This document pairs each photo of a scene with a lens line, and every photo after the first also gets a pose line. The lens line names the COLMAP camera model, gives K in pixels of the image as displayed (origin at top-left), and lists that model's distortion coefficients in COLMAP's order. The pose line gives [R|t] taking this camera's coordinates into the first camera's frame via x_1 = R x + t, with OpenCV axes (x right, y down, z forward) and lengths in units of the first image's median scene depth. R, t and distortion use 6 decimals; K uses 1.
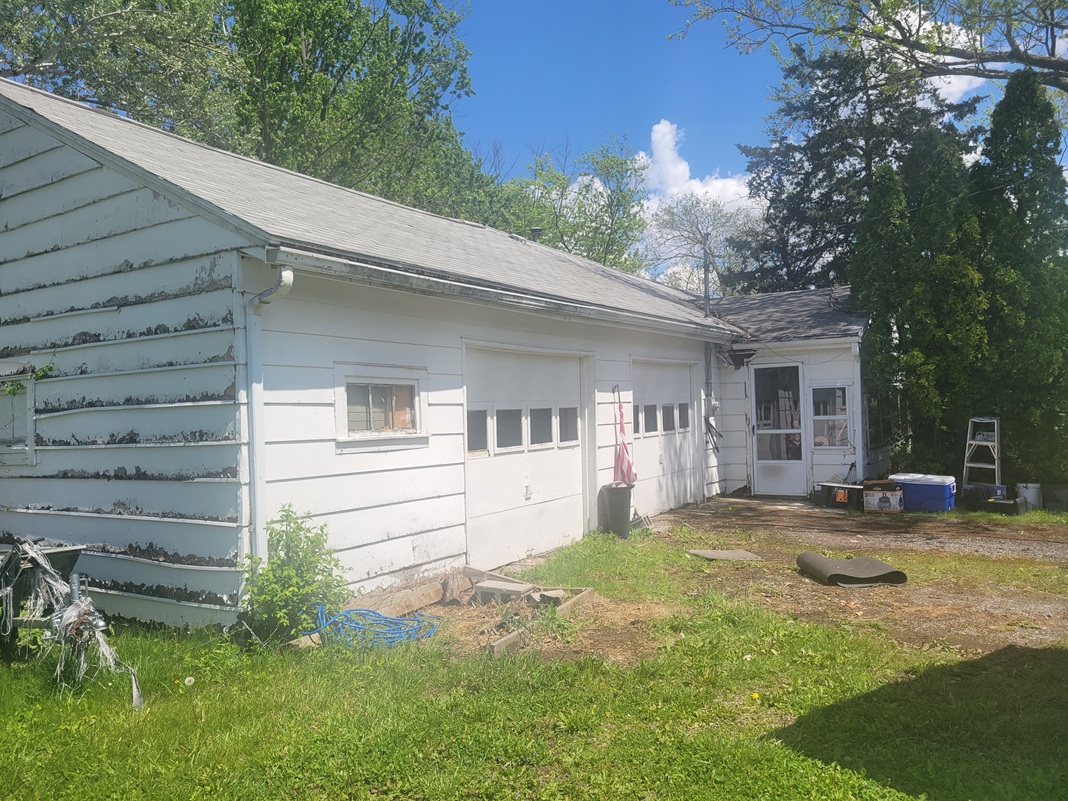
lens RADIAL K [[792.3, 0, 536.5], [0, 792.3, 400.0], [0, 0, 1]] dist [0.038550, -0.005935]
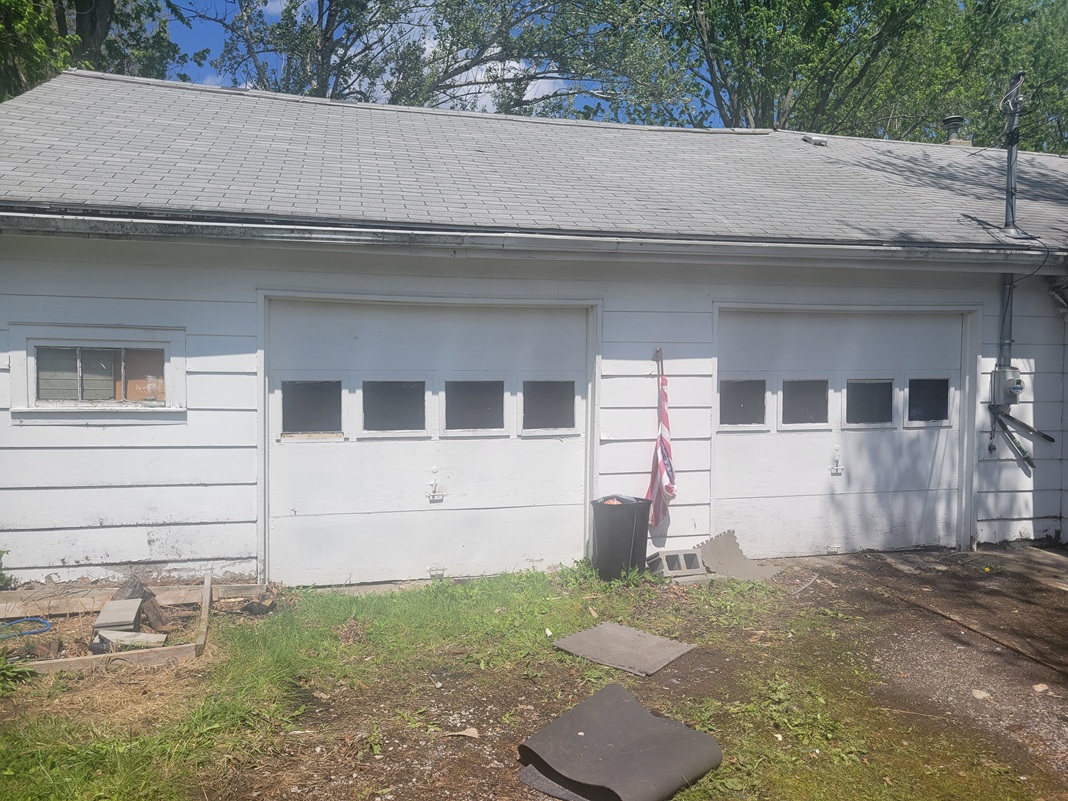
lens RADIAL K [[792.3, 0, 534.0], [0, 792.3, 400.6], [0, 0, 1]] dist [0.038550, -0.005935]
pose [[0.717757, 0.031063, -0.695600, 0.684823], [-0.007853, 0.999302, 0.036522, 0.001577], [0.696249, -0.020751, 0.717500, 0.631816]]
